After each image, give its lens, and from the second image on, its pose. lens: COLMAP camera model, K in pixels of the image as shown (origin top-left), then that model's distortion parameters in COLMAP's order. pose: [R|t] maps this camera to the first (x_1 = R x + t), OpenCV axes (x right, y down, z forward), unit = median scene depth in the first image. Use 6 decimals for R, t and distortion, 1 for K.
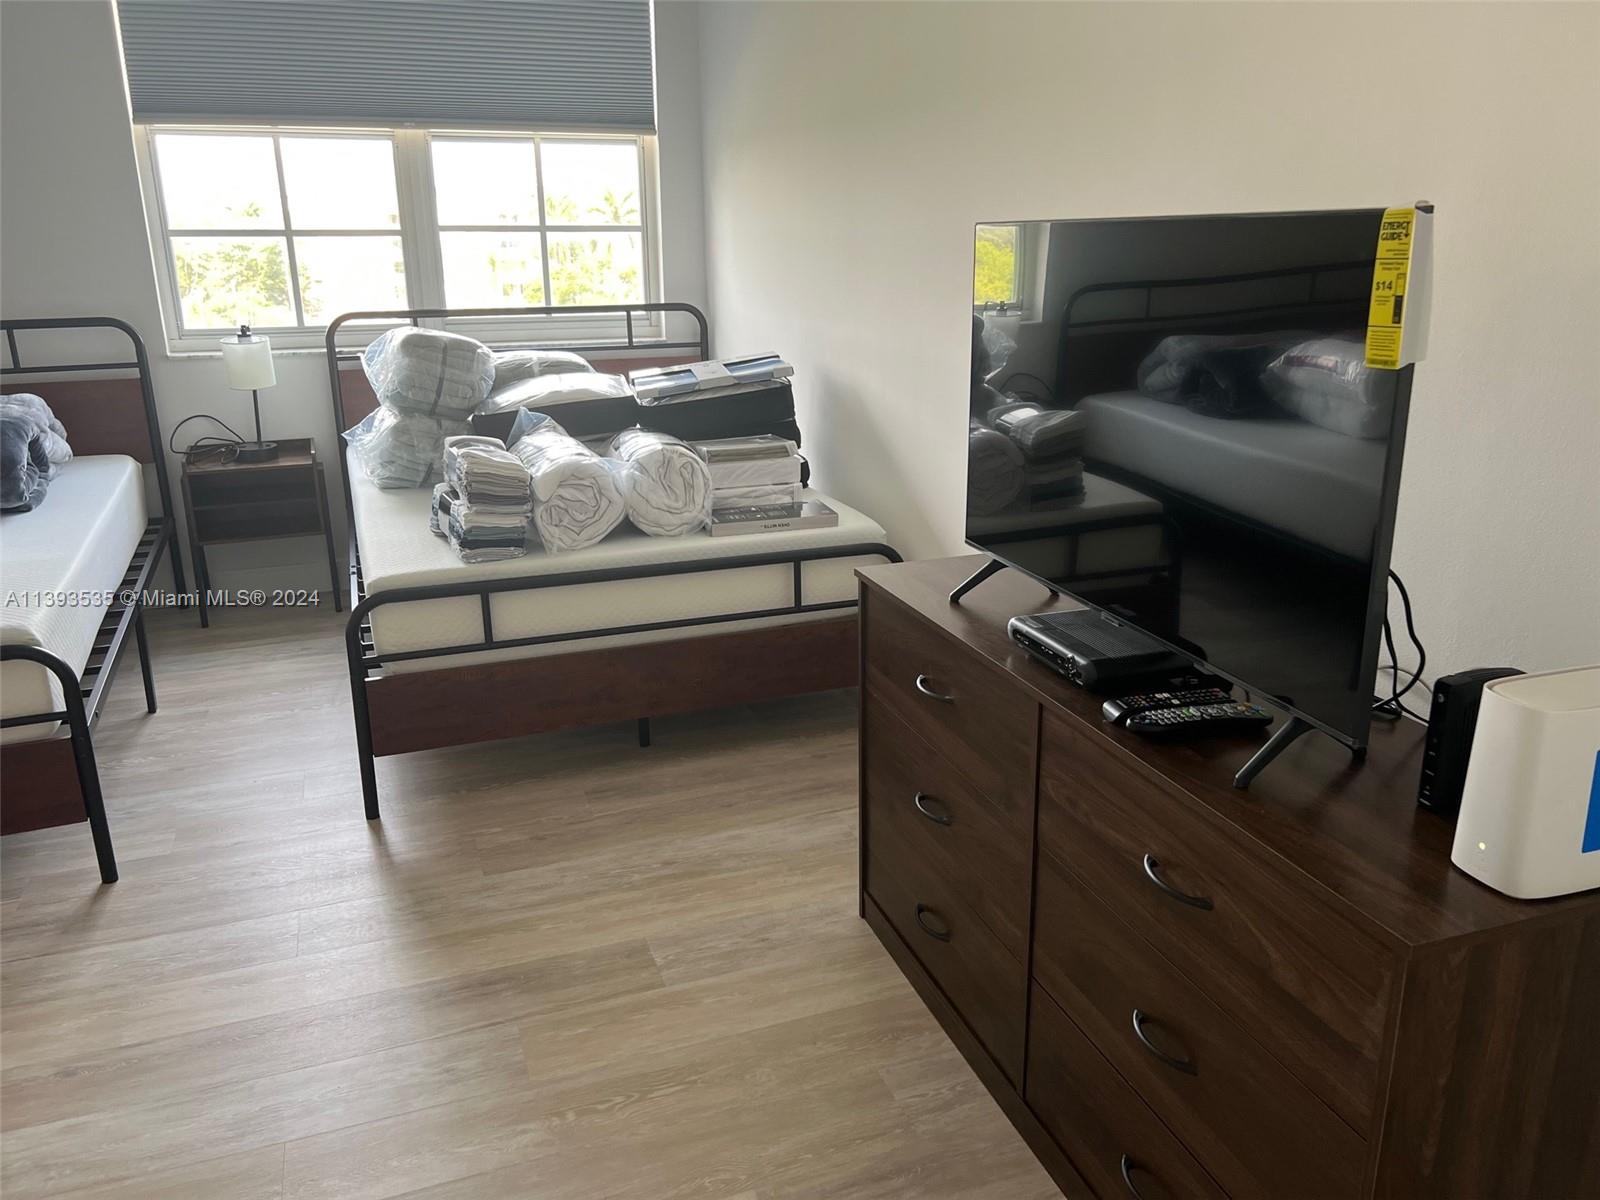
lens RADIAL K [[1212.5, 0, 800.8], [0, 1212.5, 597.6], [0, 0, 1]] dist [0.028060, -0.016226]
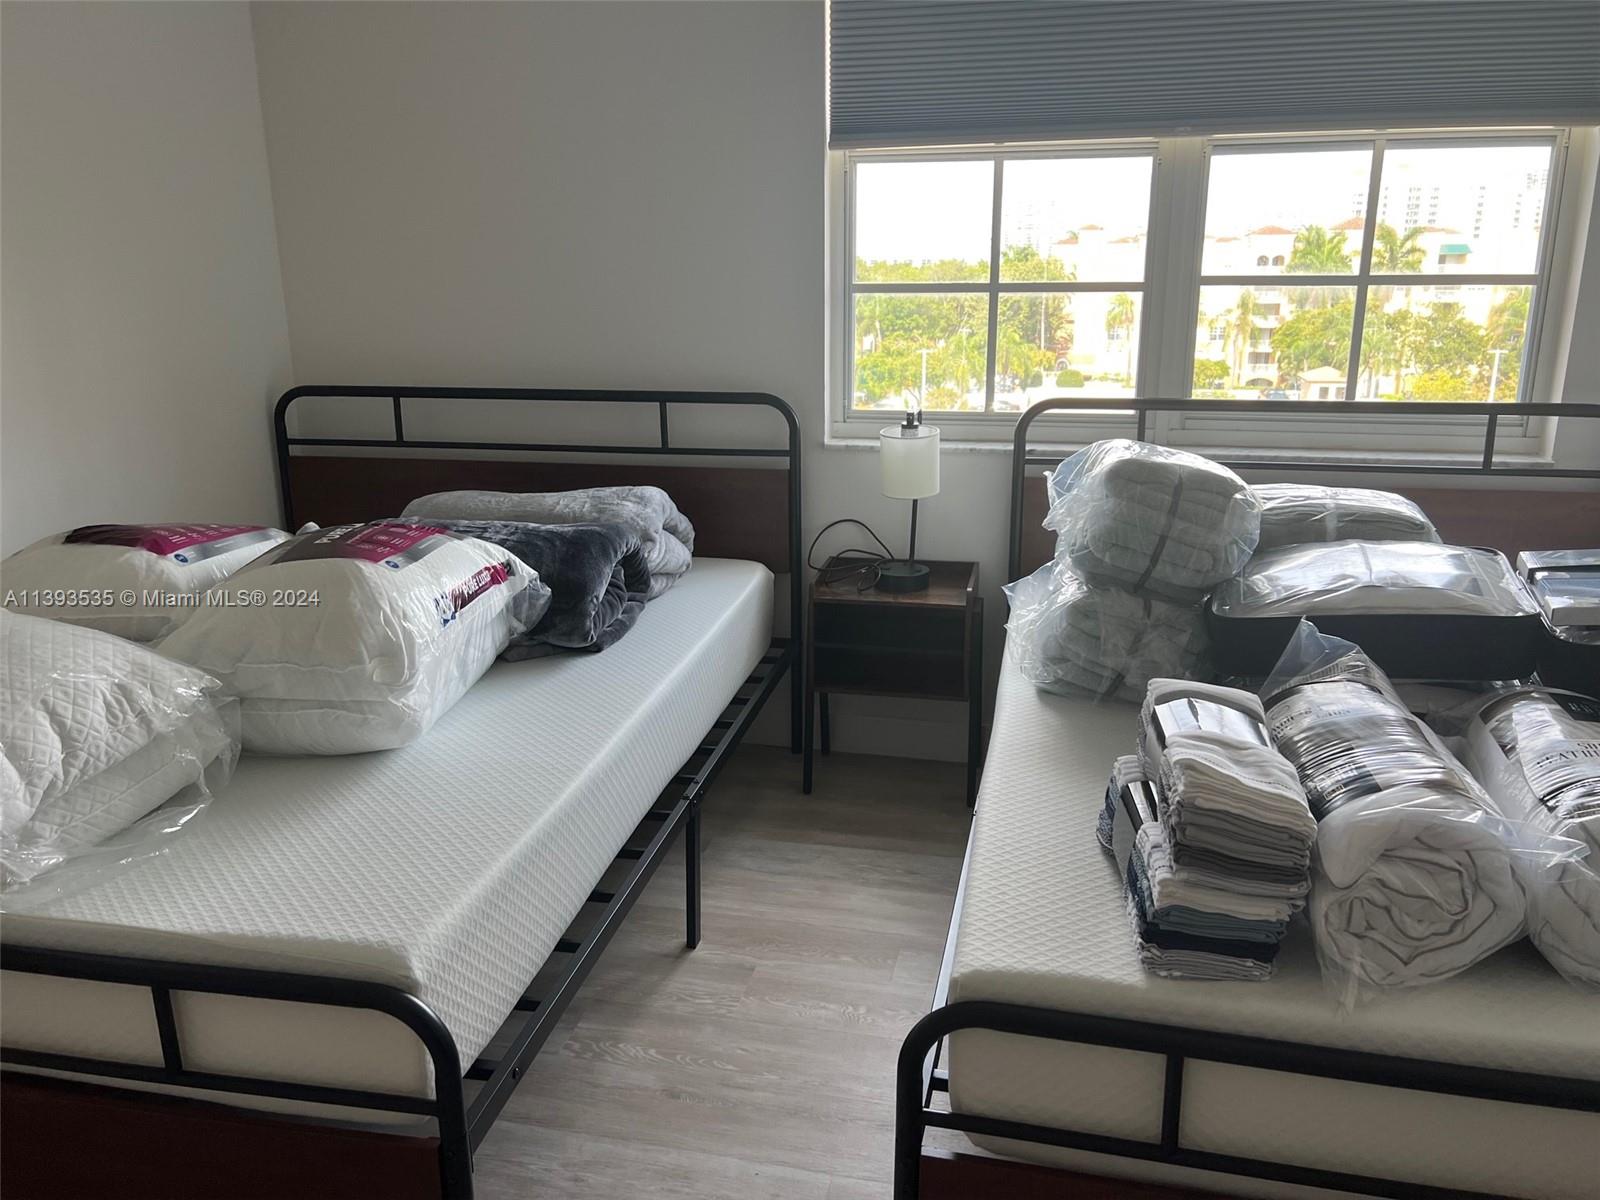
lens RADIAL K [[1212.5, 0, 797.8], [0, 1212.5, 603.6], [0, 0, 1]] dist [0.028060, -0.016226]
pose [[0.835915, 0.146511, -0.528943, -0.117406], [-0.161314, 0.986732, 0.018380, -0.120629], [0.524618, 0.069962, 0.848458, 0.377296]]
